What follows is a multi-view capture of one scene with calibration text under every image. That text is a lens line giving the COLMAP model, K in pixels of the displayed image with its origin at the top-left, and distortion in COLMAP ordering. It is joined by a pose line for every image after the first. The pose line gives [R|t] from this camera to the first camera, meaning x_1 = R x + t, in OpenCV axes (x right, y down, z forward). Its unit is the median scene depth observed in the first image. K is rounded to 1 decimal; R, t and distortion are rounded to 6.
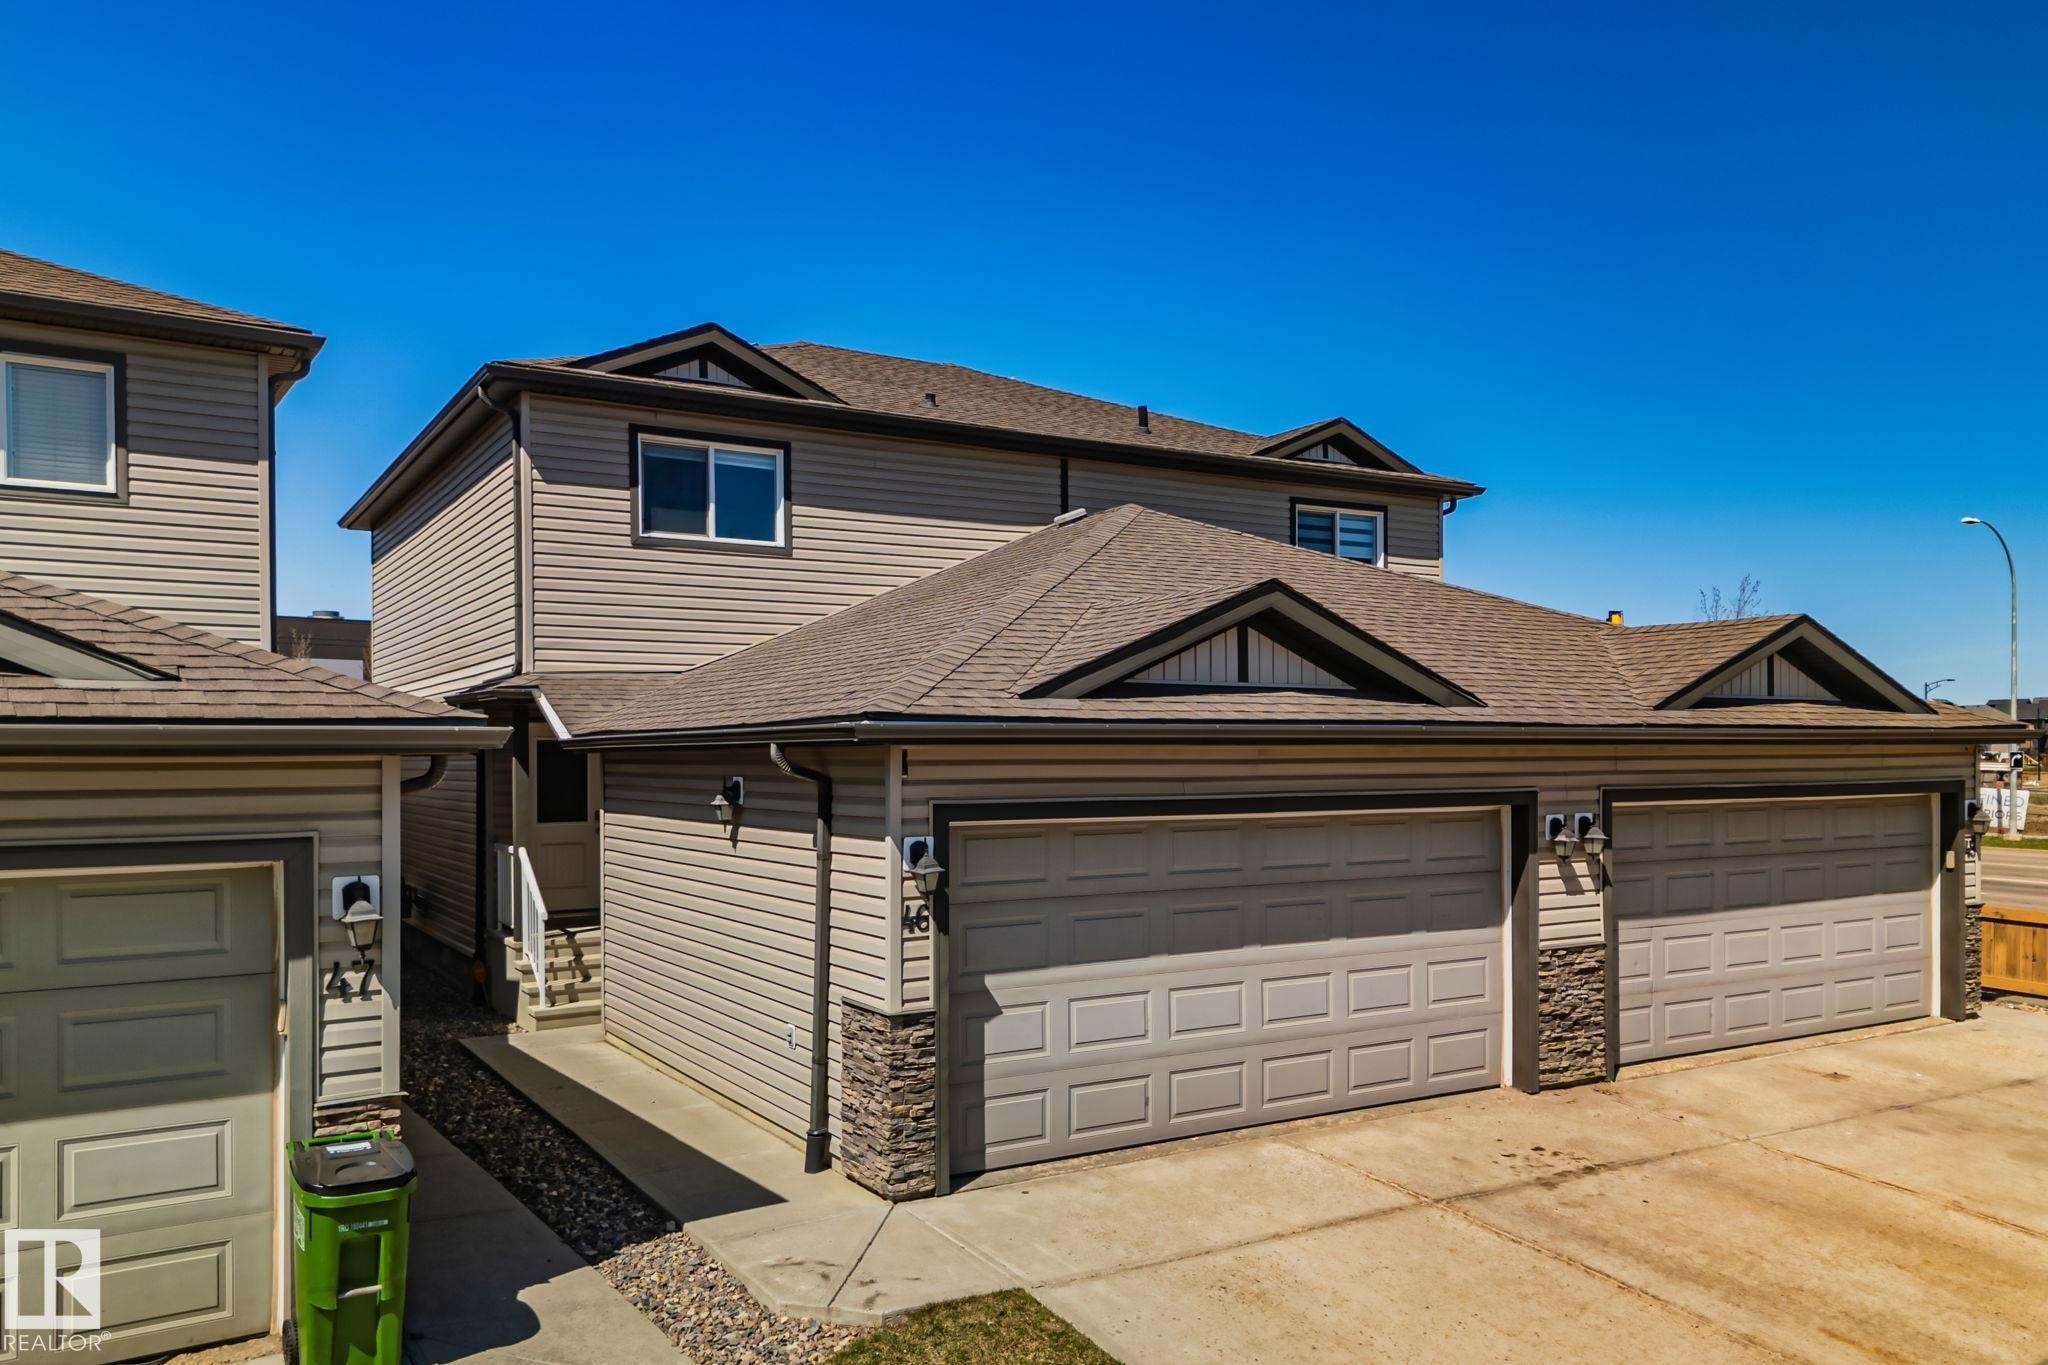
lens RADIAL K [[1635.8, 0, 1053.8], [0, 1635.8, 687.3], [0, 0, 1]] dist [0.093505, -0.125763]
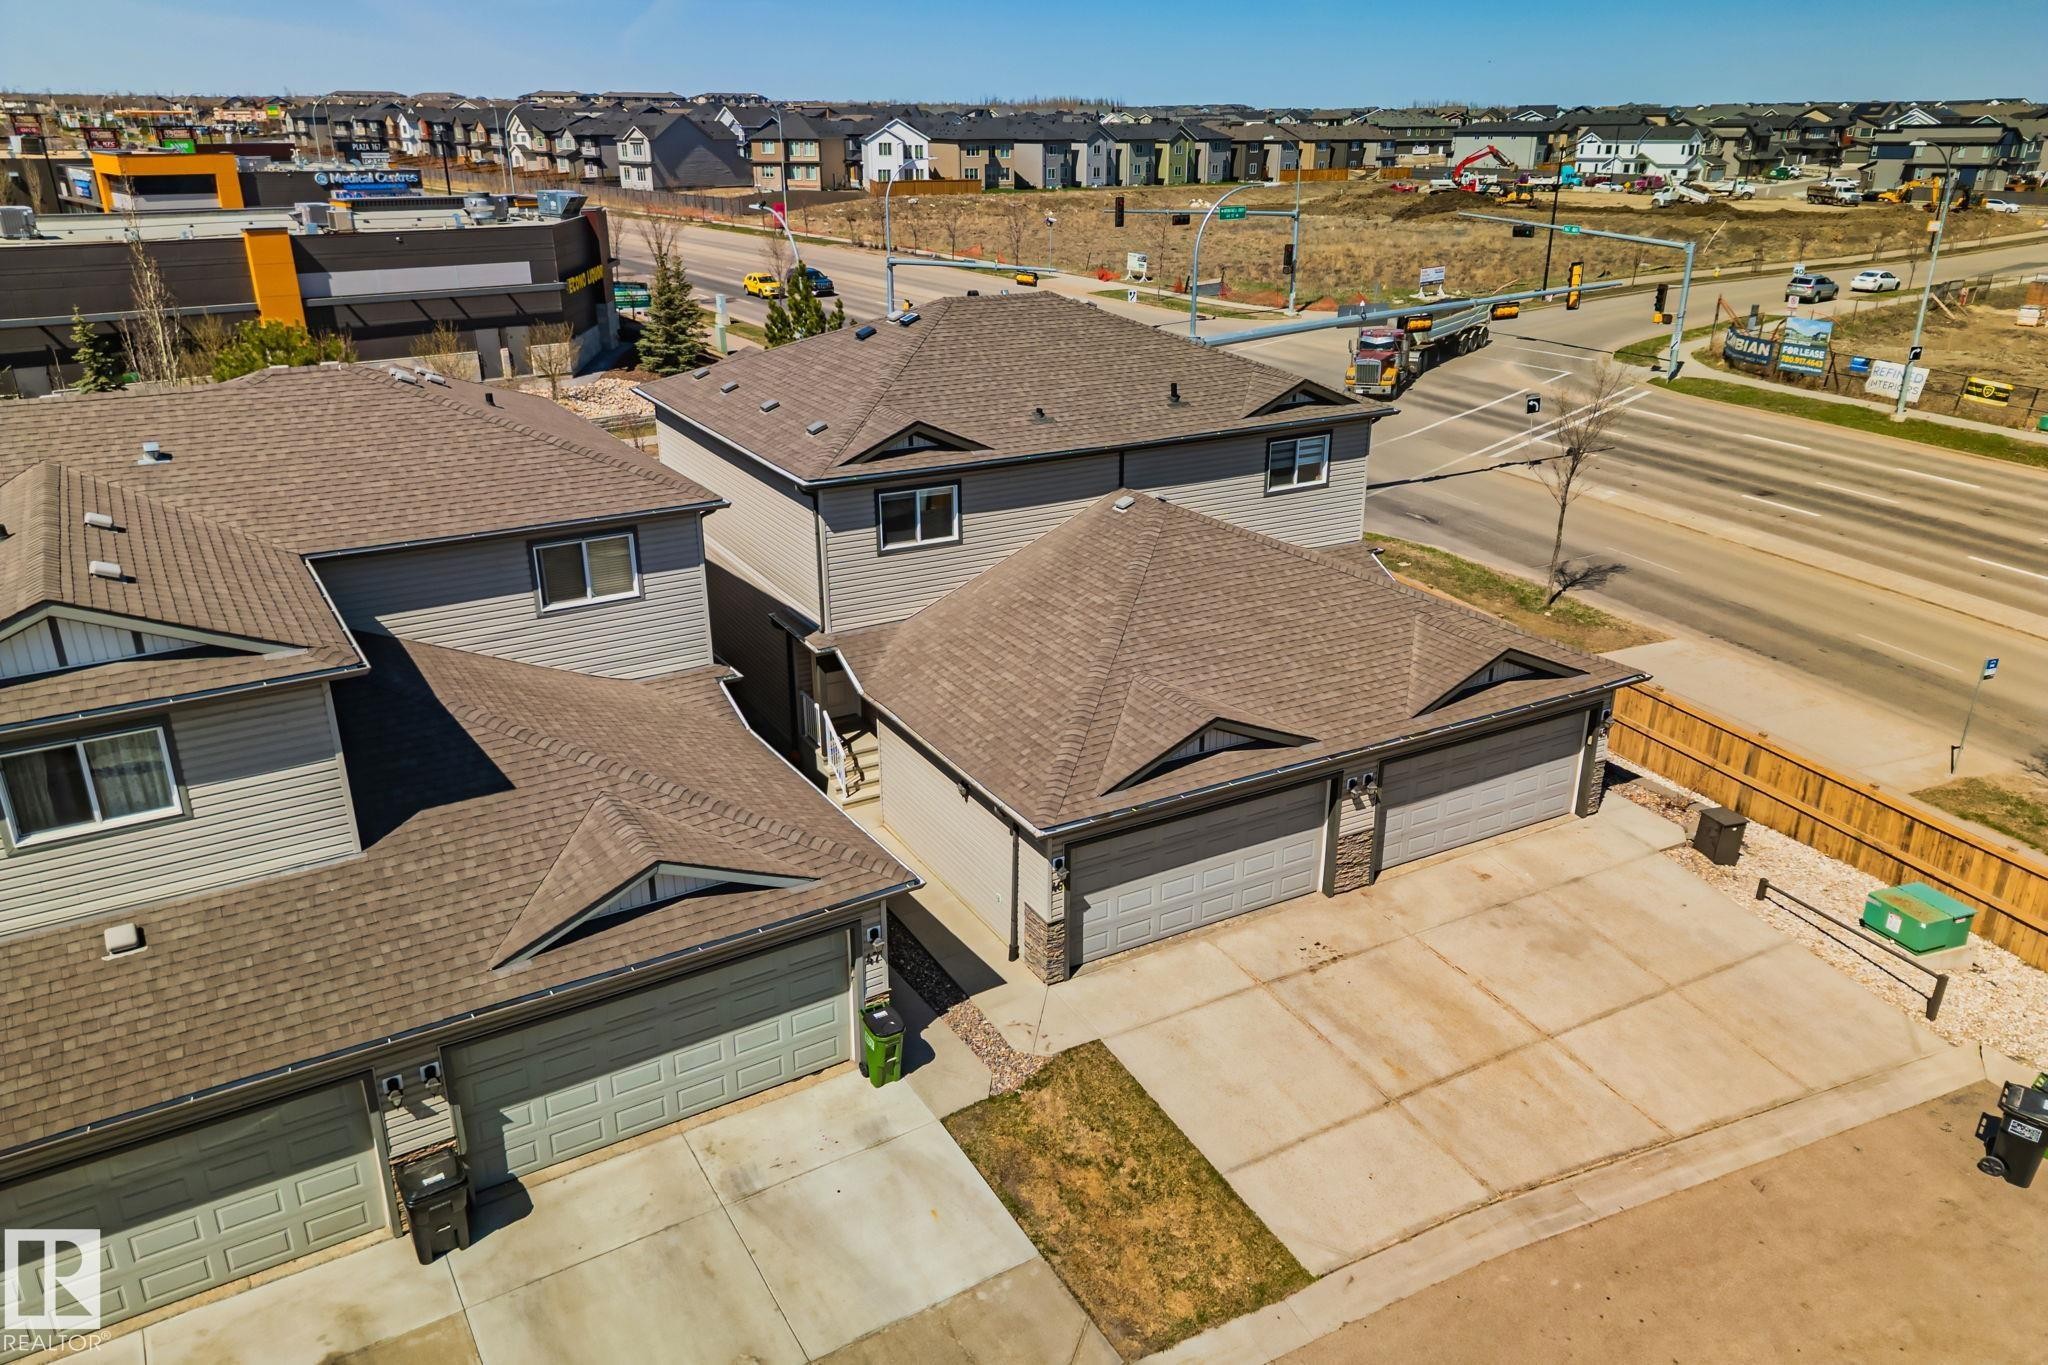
lens RADIAL K [[1635.8, 0, 1053.8], [0, 1635.8, 687.3], [0, 0, 1]] dist [0.093505, -0.125763]
pose [[0.999586, 0.020750, -0.019955, -0.038466], [-0.011352, 0.921106, 0.389147, -0.906262], [0.026455, -0.388759, 0.920959, -0.954803]]
